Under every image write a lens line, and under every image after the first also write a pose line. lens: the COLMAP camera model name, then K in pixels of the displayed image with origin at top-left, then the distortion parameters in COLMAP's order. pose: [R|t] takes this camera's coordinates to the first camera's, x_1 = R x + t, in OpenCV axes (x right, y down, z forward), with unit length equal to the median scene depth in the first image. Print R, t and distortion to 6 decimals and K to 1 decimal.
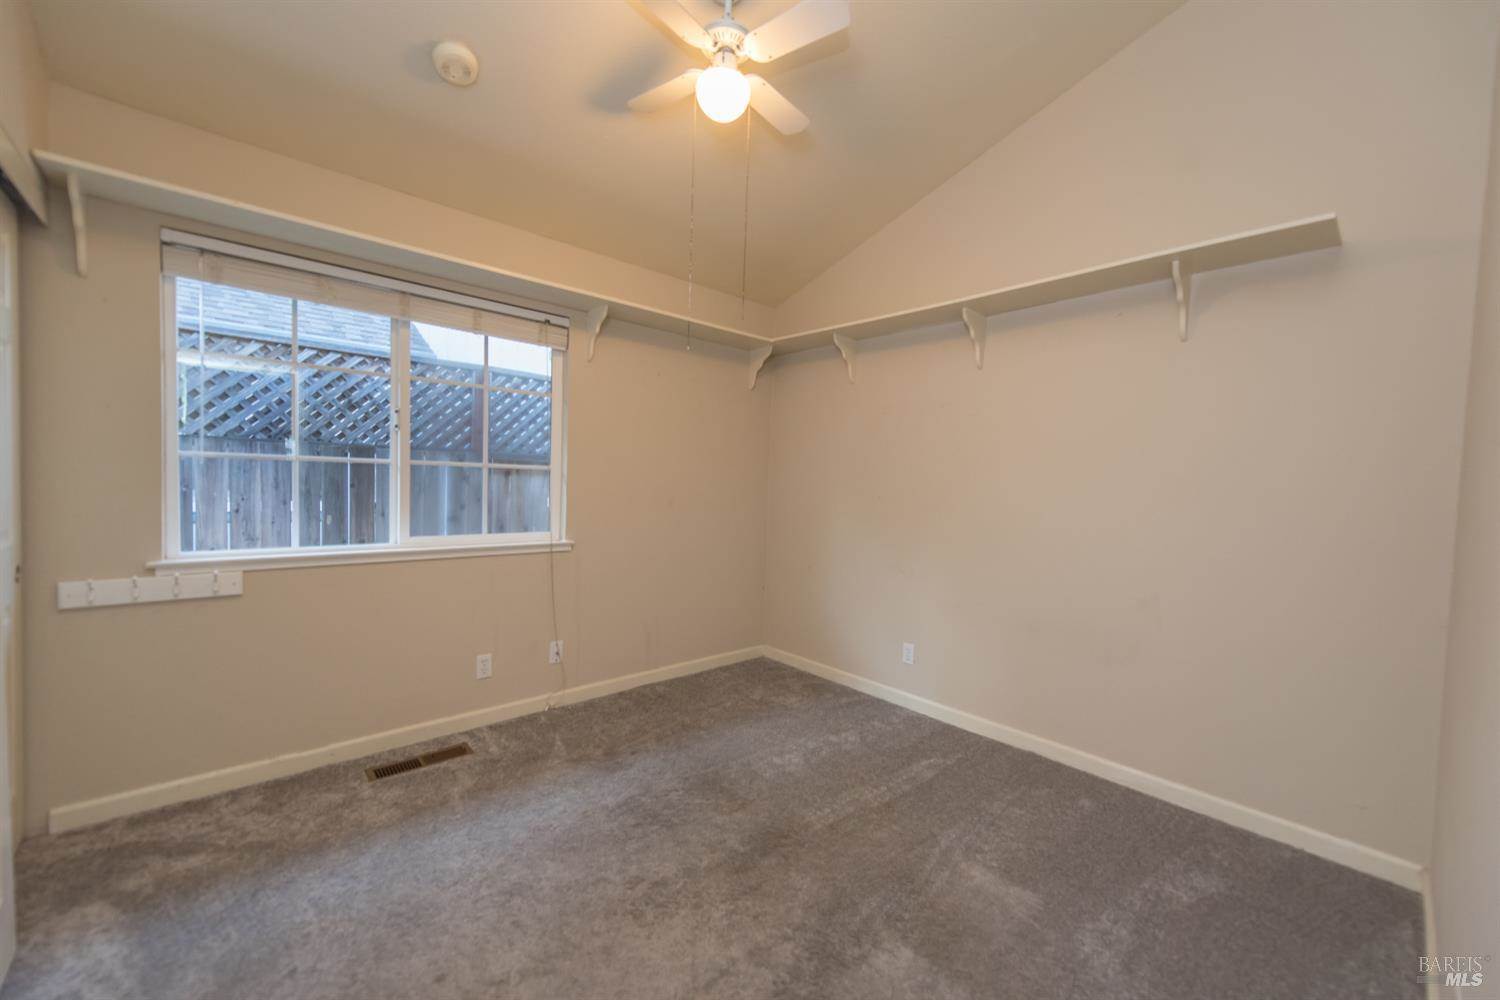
lens RADIAL K [[595.3, 0, 752.4], [0, 595.3, 504.0], [0, 0, 1]] dist [0.010377, -0.000636]
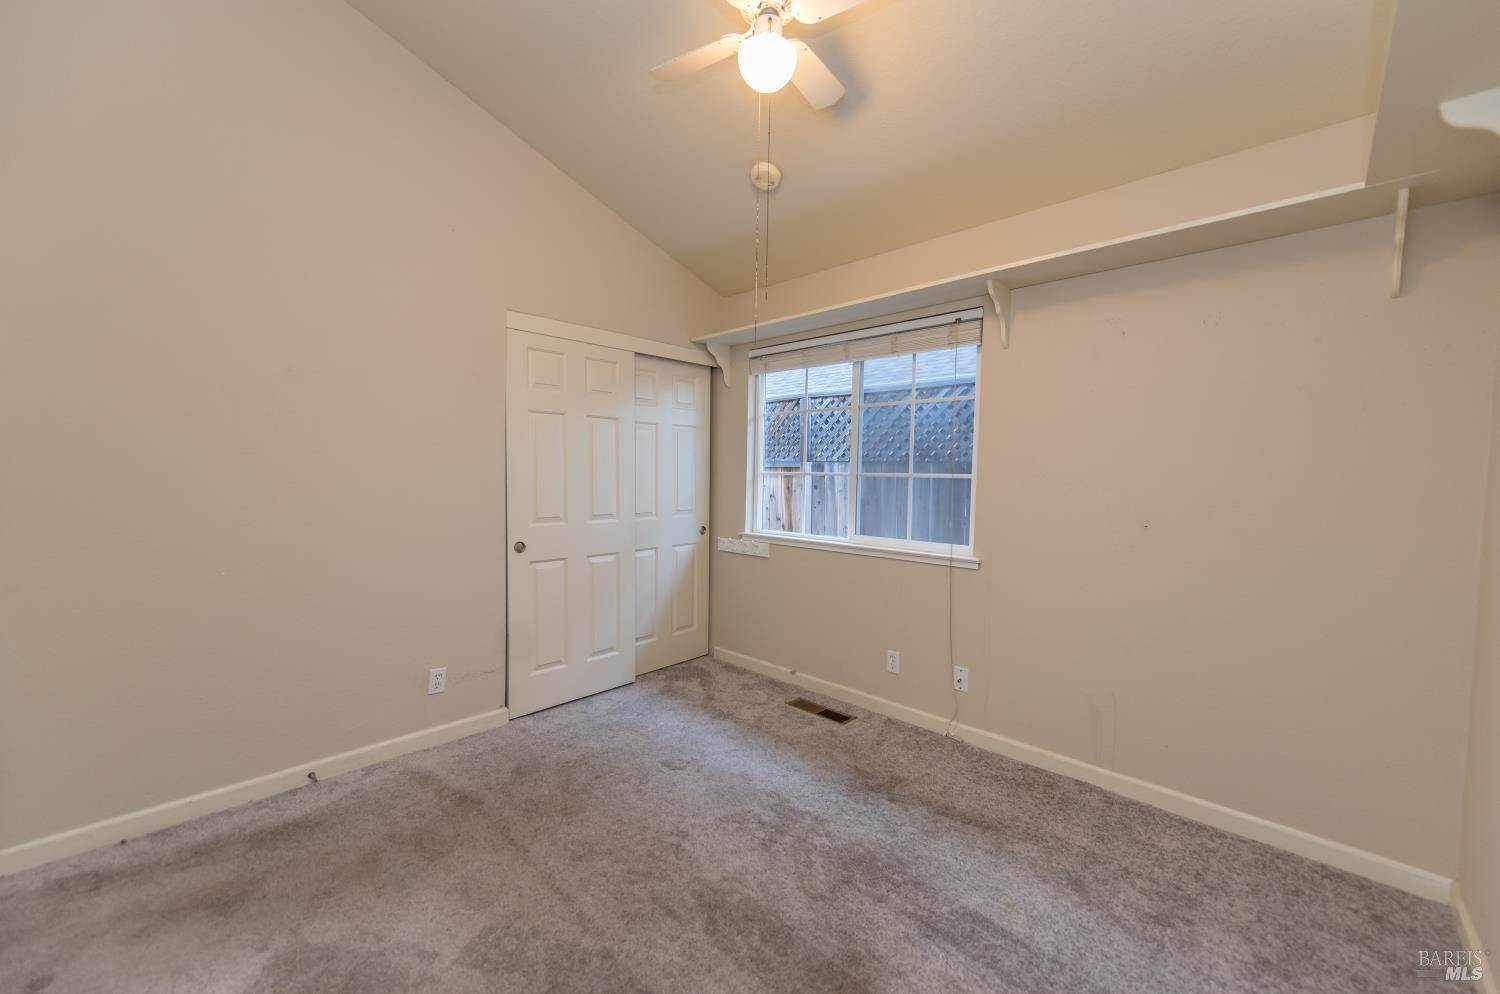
lens RADIAL K [[595.3, 0, 752.4], [0, 595.3, 501.0], [0, 0, 1]] dist [0.010377, -0.000636]
pose [[0.051942, 0.011168, -0.998588, 0.664718], [-0.056996, 0.998341, 0.008200, -0.013253], [0.997022, 0.056490, 0.052492, 0.738209]]
